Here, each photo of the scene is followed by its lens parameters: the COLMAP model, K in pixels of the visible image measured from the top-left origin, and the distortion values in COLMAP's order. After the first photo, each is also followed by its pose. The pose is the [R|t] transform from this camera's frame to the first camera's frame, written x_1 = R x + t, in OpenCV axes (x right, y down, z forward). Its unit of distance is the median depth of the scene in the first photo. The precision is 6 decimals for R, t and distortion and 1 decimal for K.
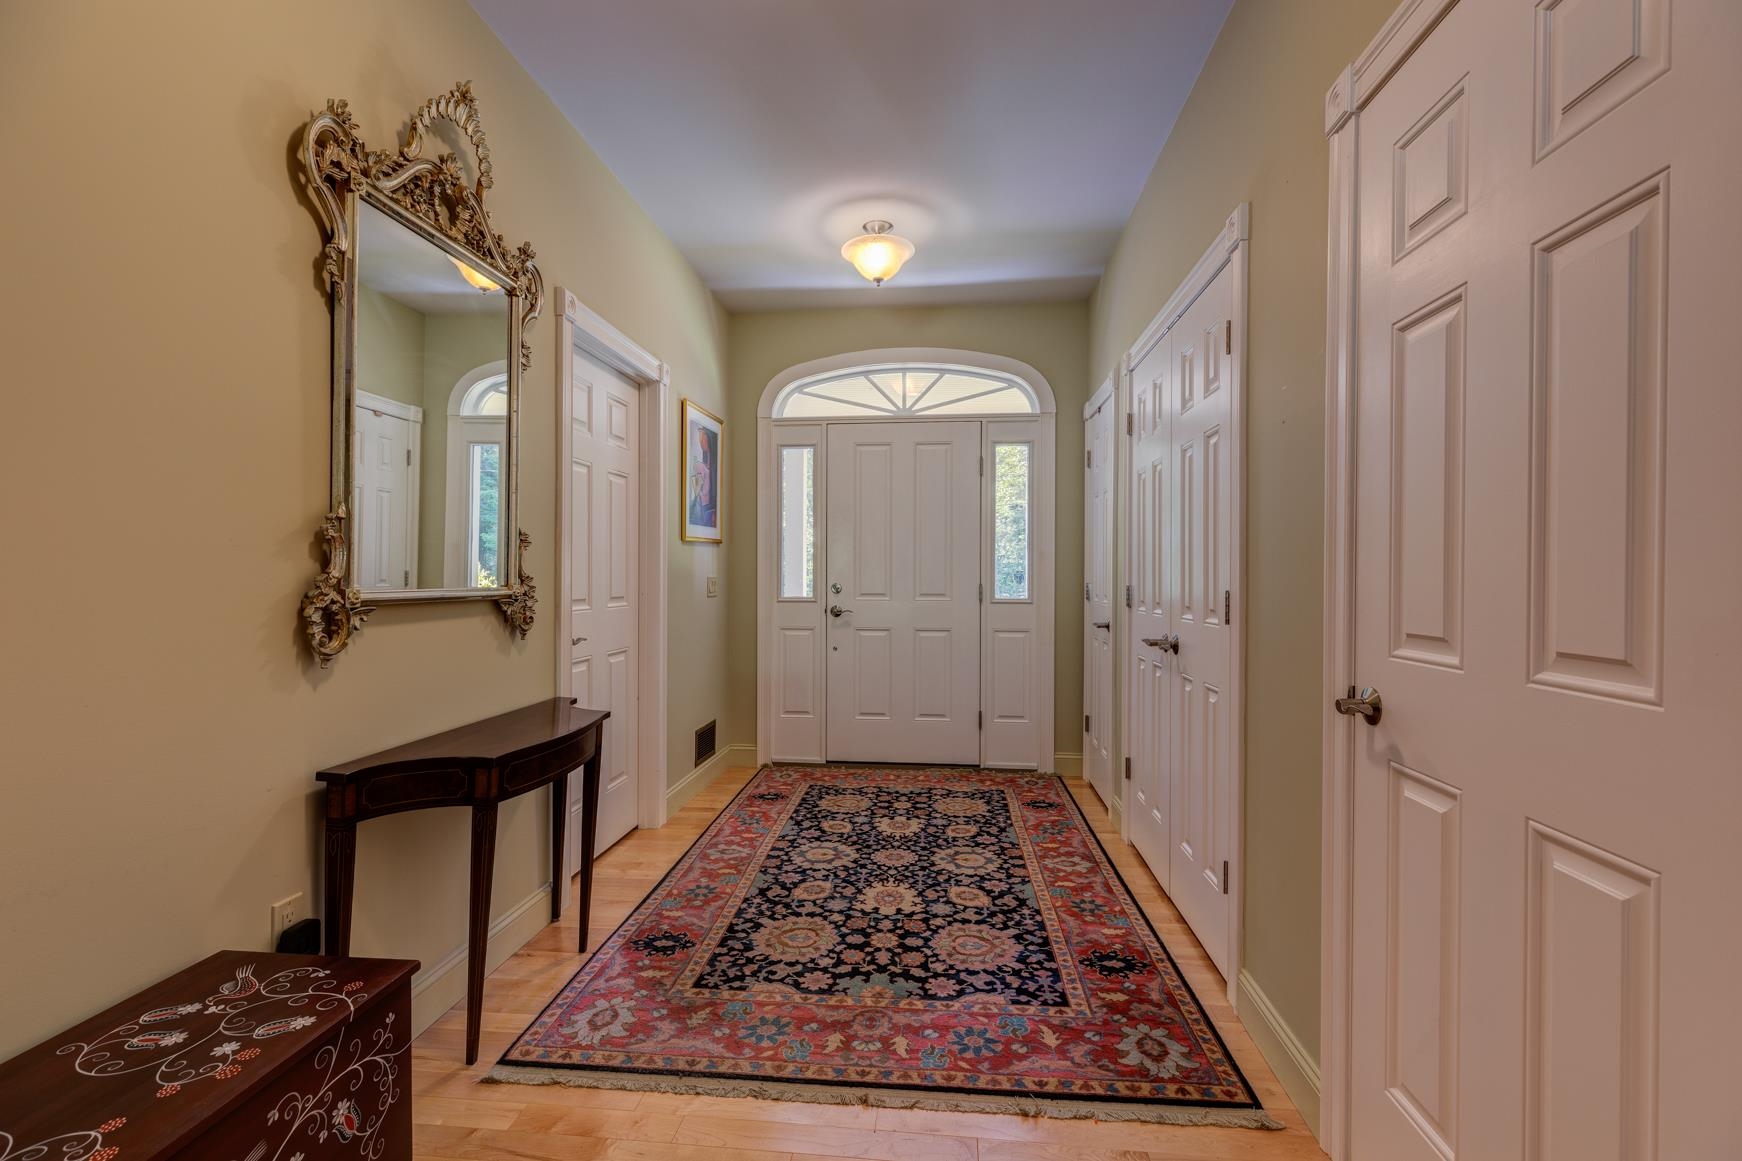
lens RADIAL K [[788.0, 0, 872.0], [0, 788.0, 580.3], [0, 0, 1]] dist [-0.002926, -0.000182]
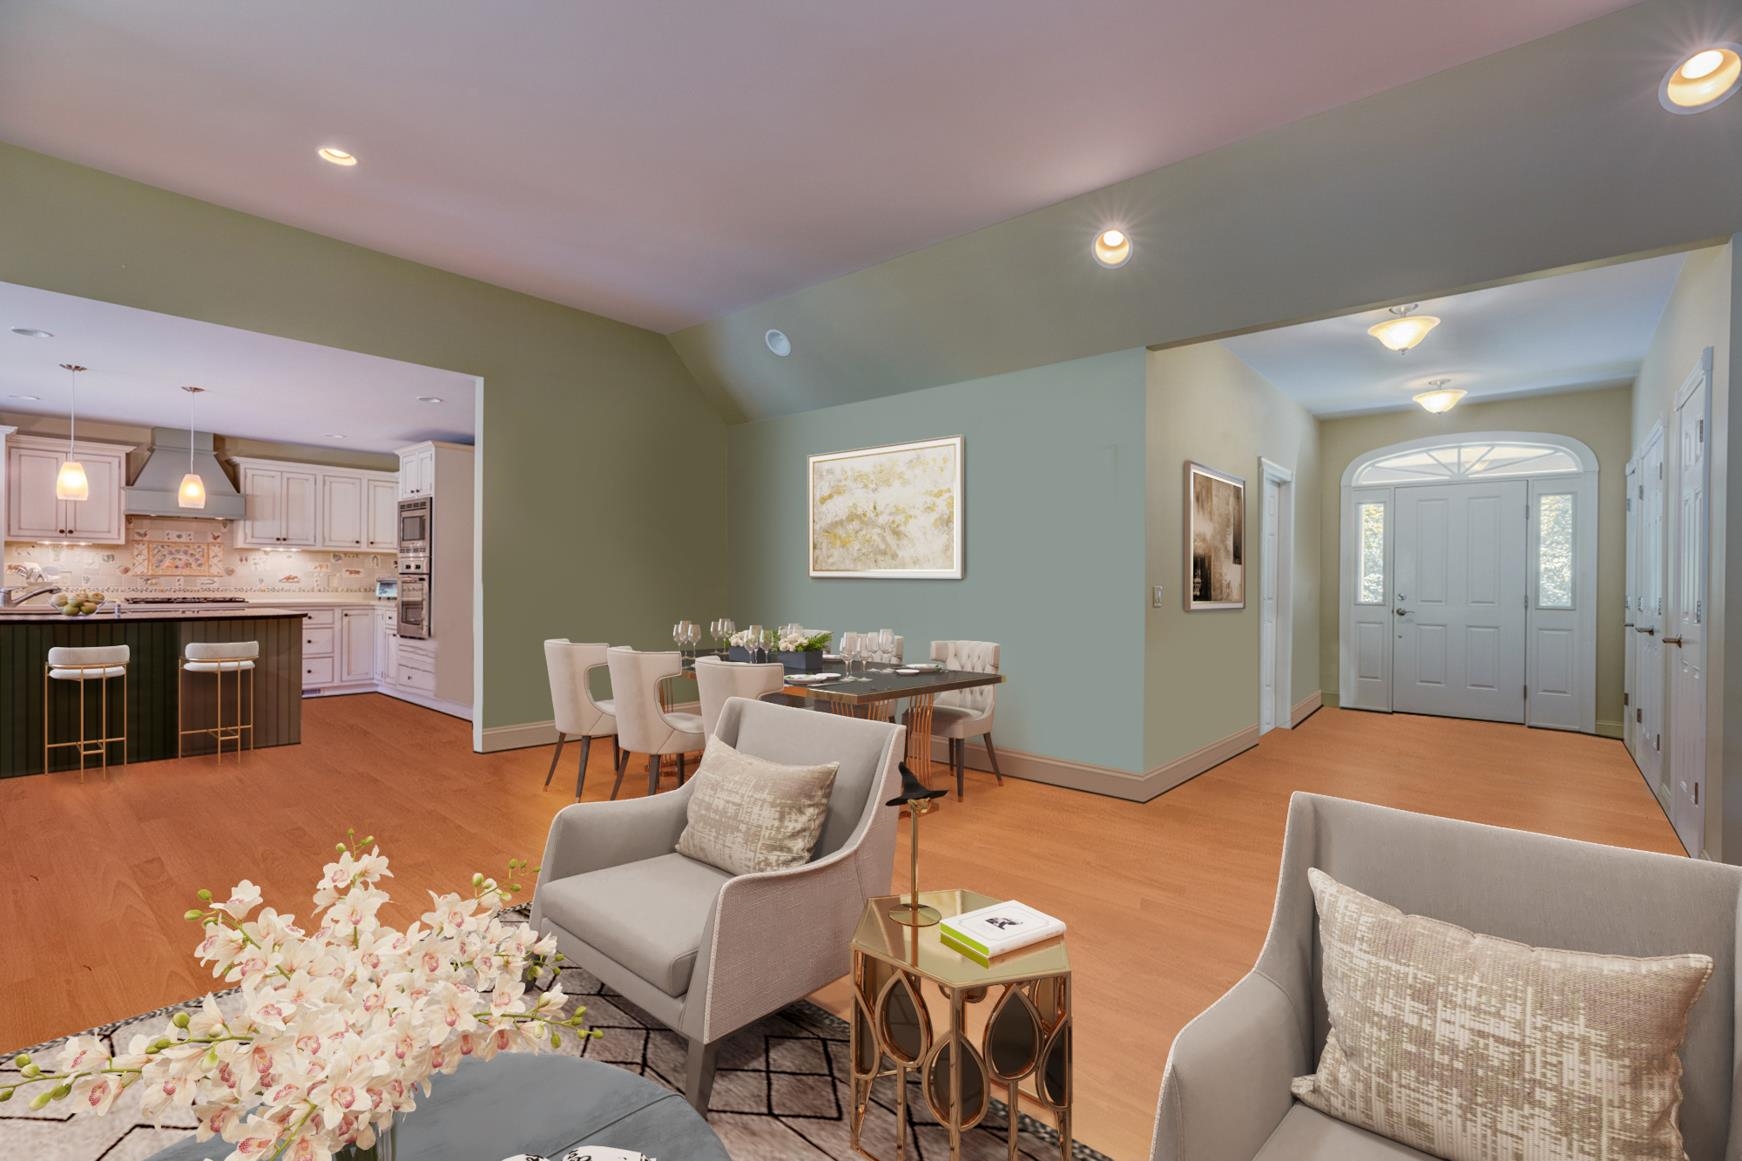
lens RADIAL K [[788.0, 0, 875.5], [0, 788.0, 577.8], [0, 0, 1]] dist [-0.002926, -0.000182]
pose [[0.819861, 0.008860, -0.572493, -0.009541], [-0.009217, 0.999955, 0.002276, -0.019155], [0.572488, 0.003411, 0.819906, -0.794419]]
